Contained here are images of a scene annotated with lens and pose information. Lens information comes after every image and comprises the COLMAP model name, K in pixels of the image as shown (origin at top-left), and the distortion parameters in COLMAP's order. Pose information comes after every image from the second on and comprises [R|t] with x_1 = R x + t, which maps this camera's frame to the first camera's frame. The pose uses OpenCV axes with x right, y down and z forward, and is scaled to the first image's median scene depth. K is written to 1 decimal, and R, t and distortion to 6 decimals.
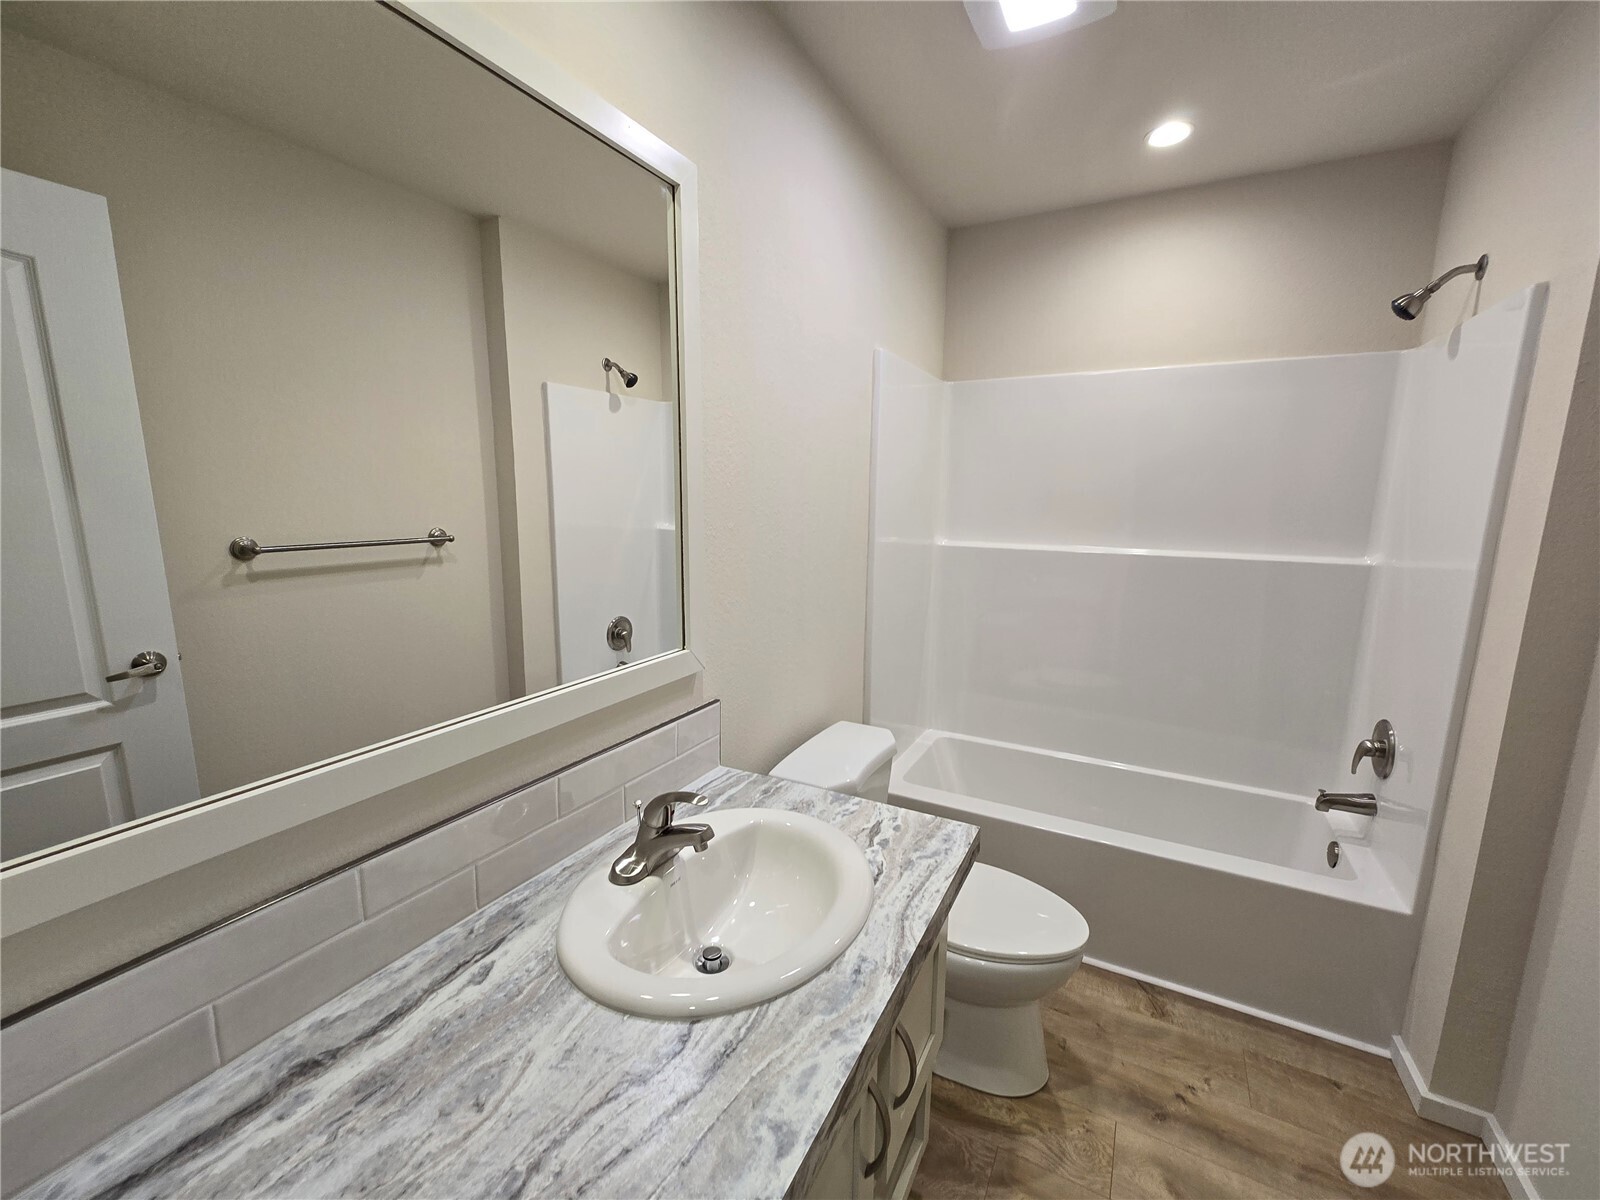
lens RADIAL K [[652.8, 0, 802.9], [0, 652.8, 609.1], [0, 0, 1]] dist [-0.001833, -0.000442]
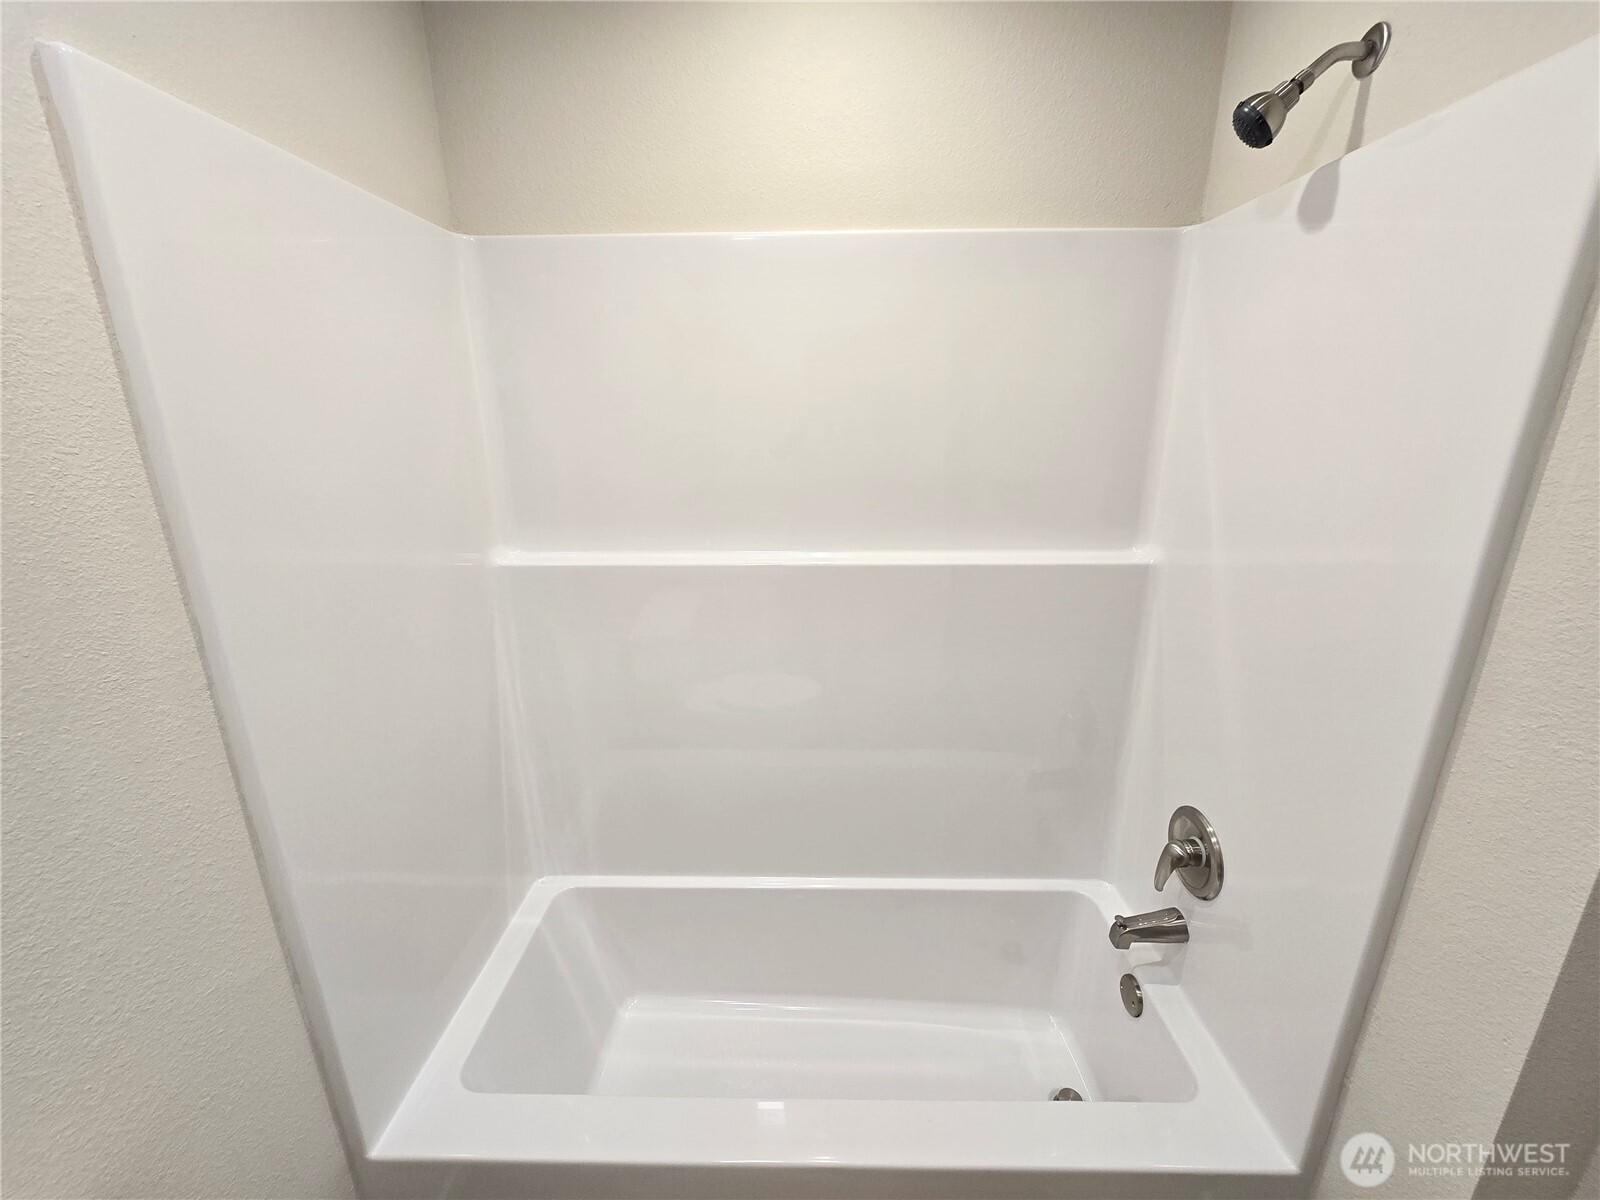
lens RADIAL K [[652.8, 0, 802.9], [0, 652.8, 609.1], [0, 0, 1]] dist [-0.001833, -0.000442]
pose [[0.895029, -0.144423, 0.421977, 0.277750], [0.094128, 0.985977, 0.137805, -0.157577], [-0.435962, -0.083620, 0.896072, 0.583390]]
